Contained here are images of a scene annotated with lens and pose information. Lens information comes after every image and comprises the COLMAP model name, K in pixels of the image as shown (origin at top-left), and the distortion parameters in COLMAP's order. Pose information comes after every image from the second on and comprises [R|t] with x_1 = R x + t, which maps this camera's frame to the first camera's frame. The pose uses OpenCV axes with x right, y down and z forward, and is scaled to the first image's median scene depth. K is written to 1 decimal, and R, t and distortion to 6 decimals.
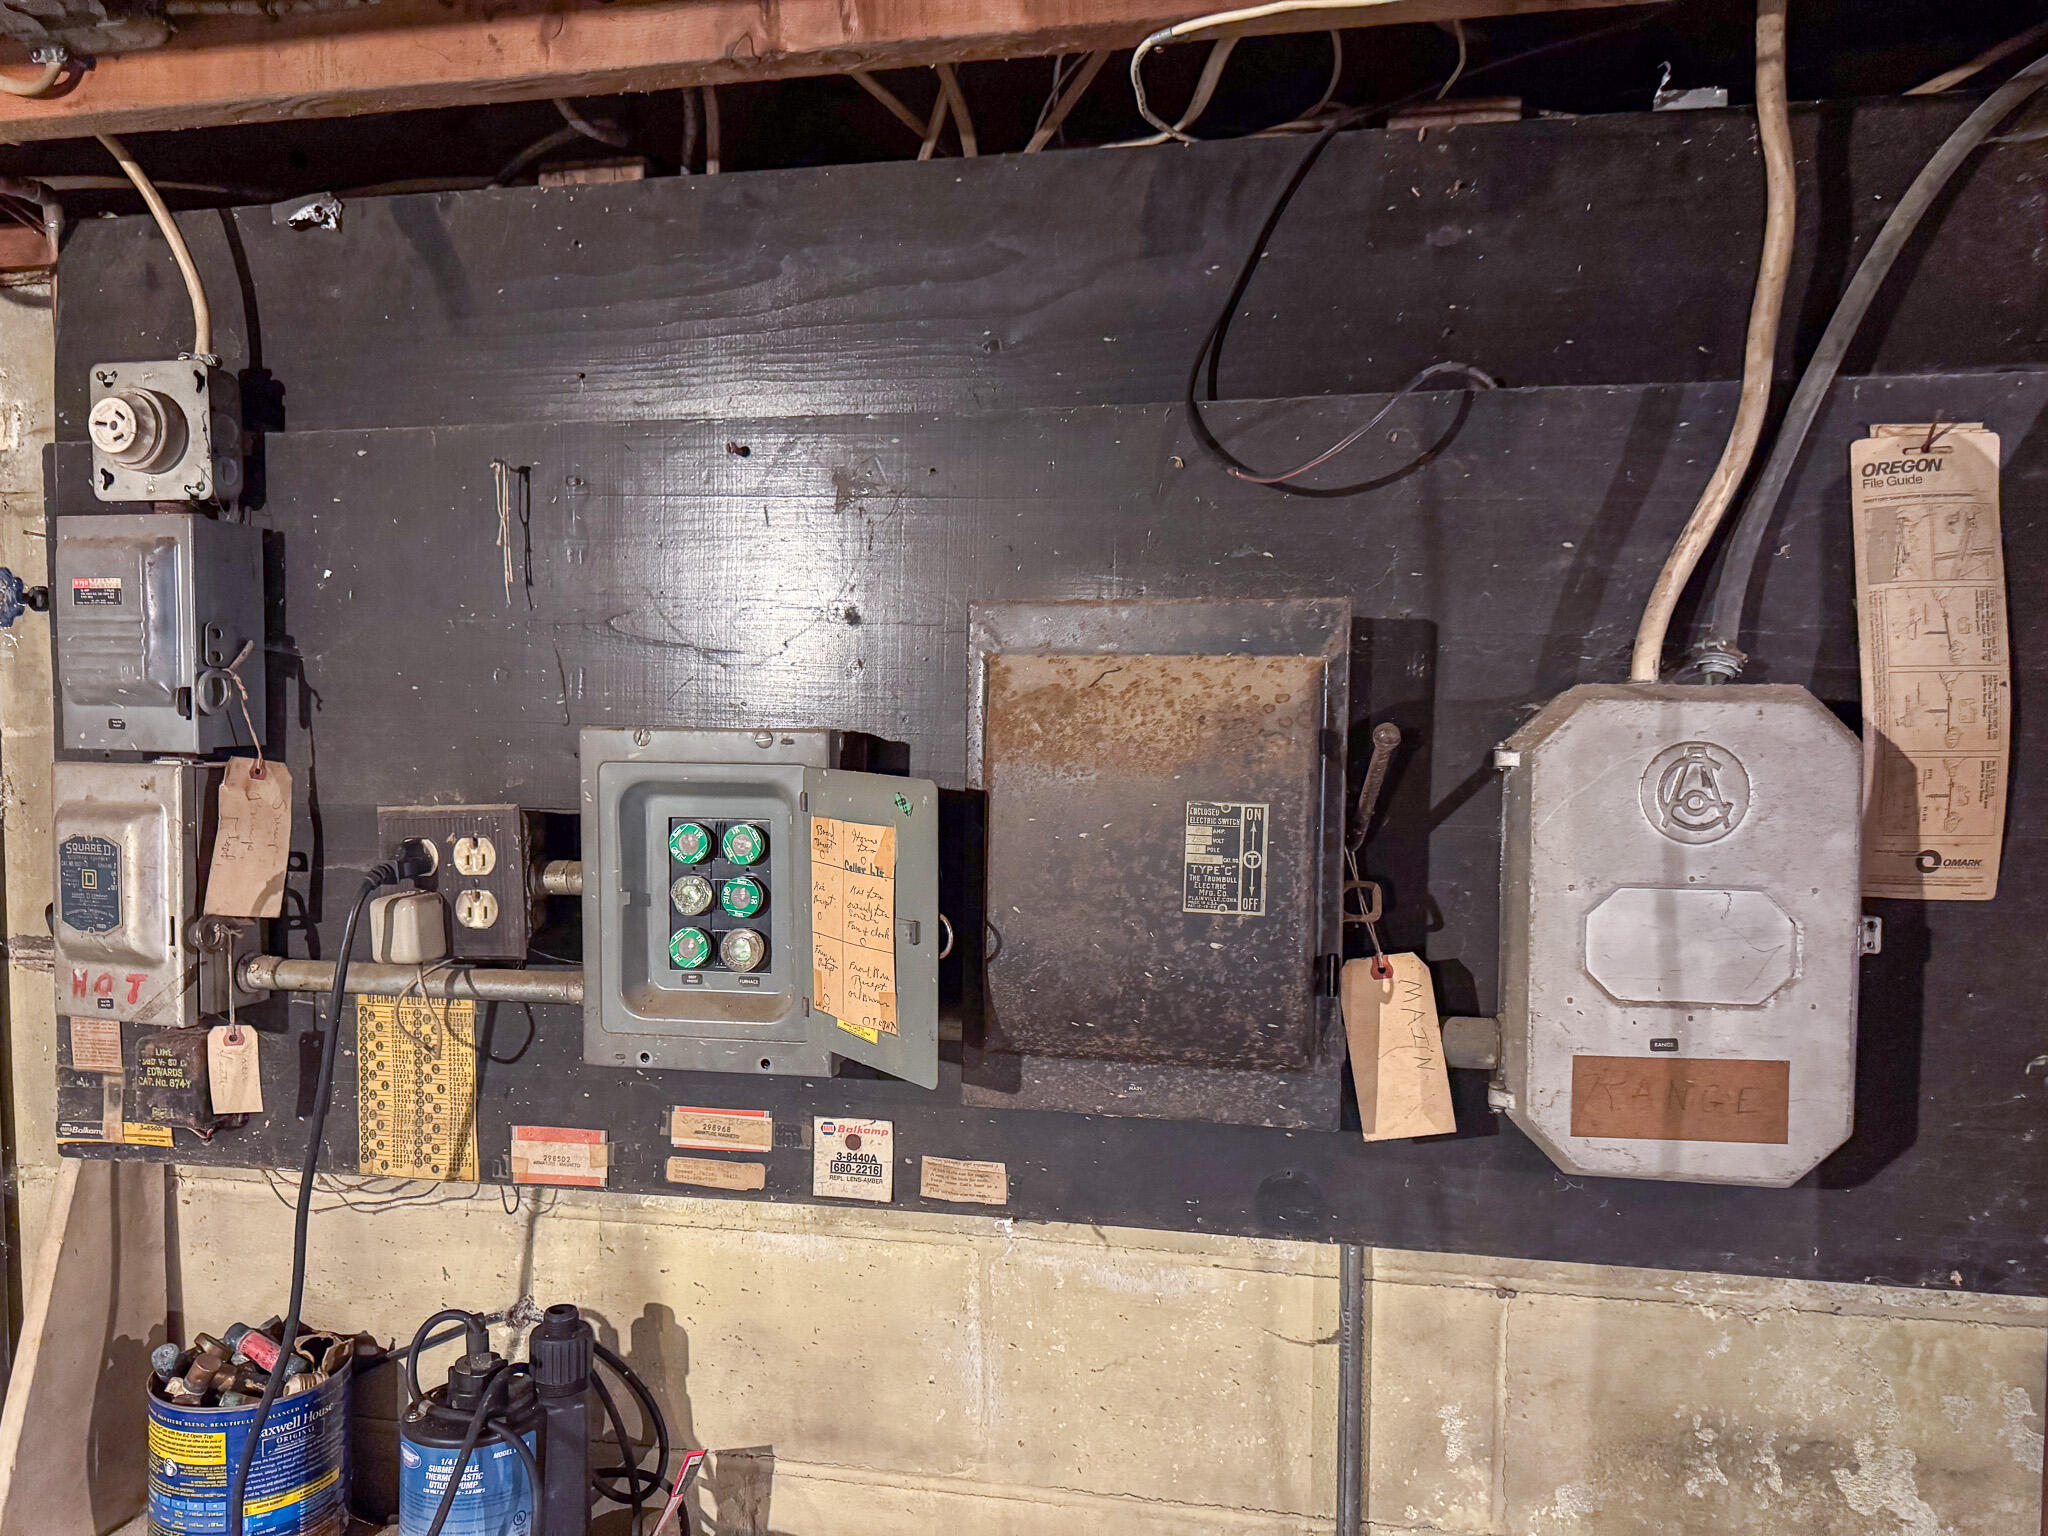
lens RADIAL K [[1436.9, 0, 1024.8], [0, 1436.9, 771.0], [0, 0, 1]] dist [0.003000, 0.000764]
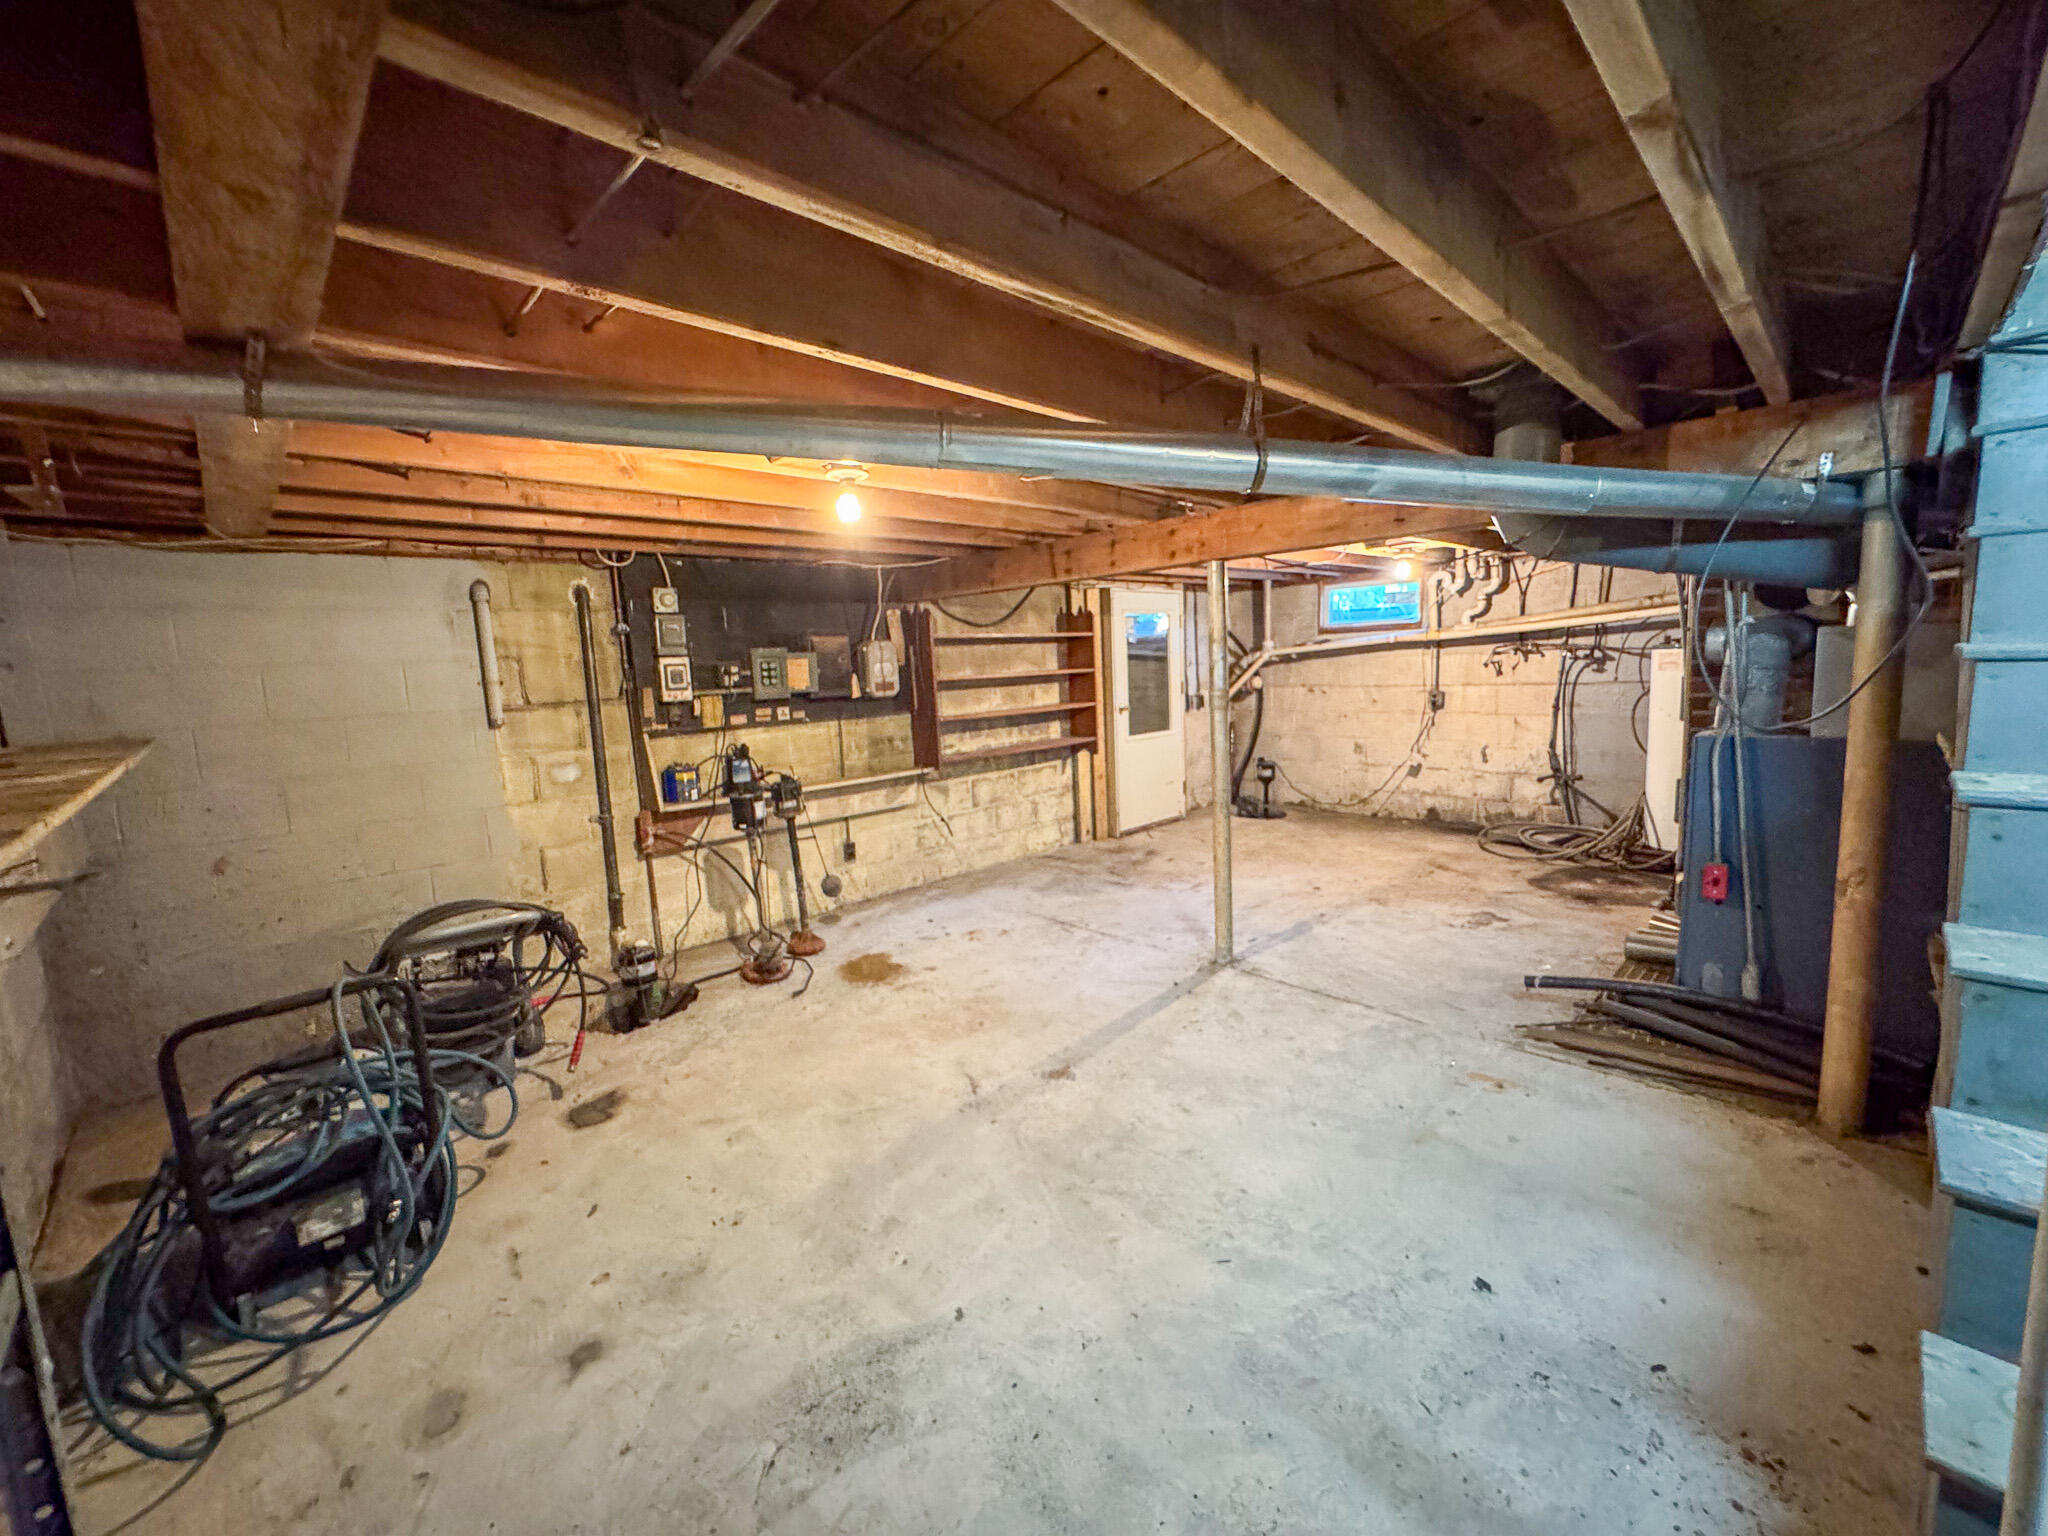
lens RADIAL K [[821.1, 0, 1028.9], [0, 821.1, 766.4], [0, 0, 1]] dist [0.000055, -0.000835]
pose [[0.573334, -0.131942, 0.808628, -2.638122], [0.087106, 0.991171, 0.099968, 0.234873], [-0.814678, 0.013121, 0.579765, -2.191626]]
